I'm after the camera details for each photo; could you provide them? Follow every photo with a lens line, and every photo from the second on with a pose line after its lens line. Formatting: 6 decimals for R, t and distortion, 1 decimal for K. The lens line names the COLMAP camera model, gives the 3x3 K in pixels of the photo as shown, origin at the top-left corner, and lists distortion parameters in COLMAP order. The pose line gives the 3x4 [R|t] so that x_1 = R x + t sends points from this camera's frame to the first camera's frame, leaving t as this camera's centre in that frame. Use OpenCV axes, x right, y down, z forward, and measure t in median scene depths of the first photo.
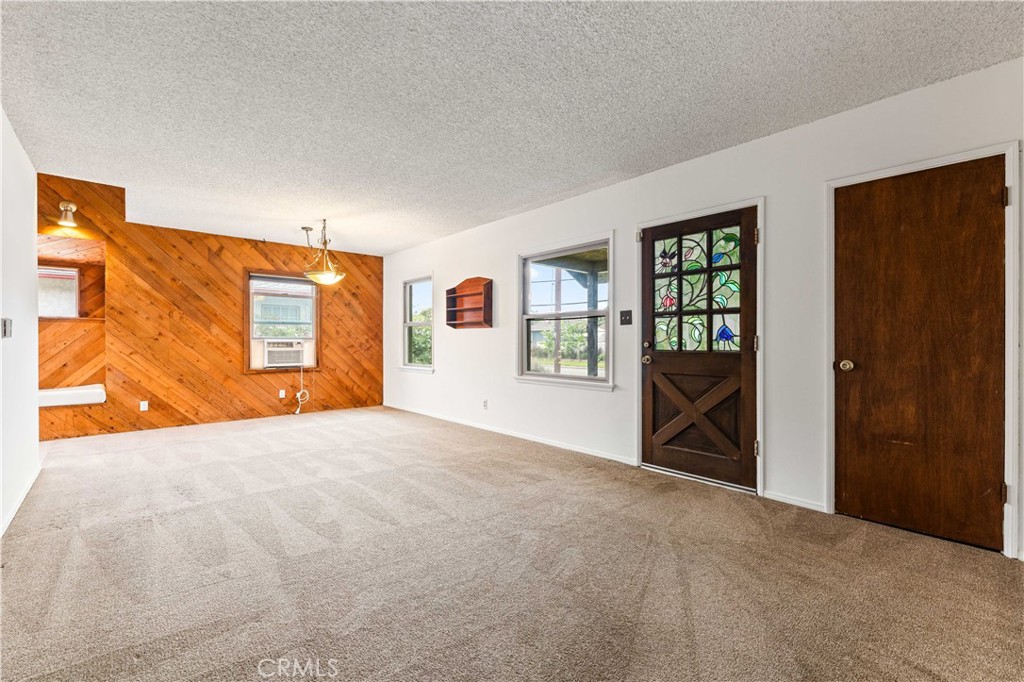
lens RADIAL K [[442.6, 0, 518.6], [0, 442.6, 341.7], [0, 0, 1]] dist [-0.001183, 0.000301]
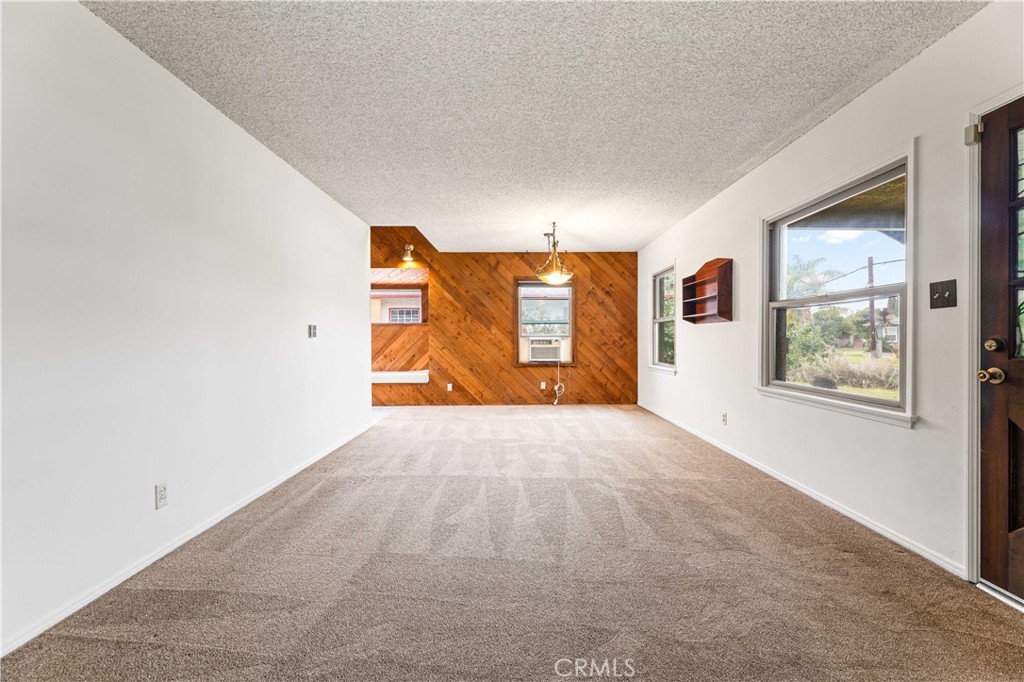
lens RADIAL K [[412.5, 0, 512.2], [0, 412.5, 341.5], [0, 0, 1]] dist [0.000323, -0.000121]
pose [[0.740887, 0.002218, -0.671626, 0.186301], [0.002386, 0.999980, 0.005934, -0.001646], [0.671625, -0.005999, 0.740867, 0.272319]]
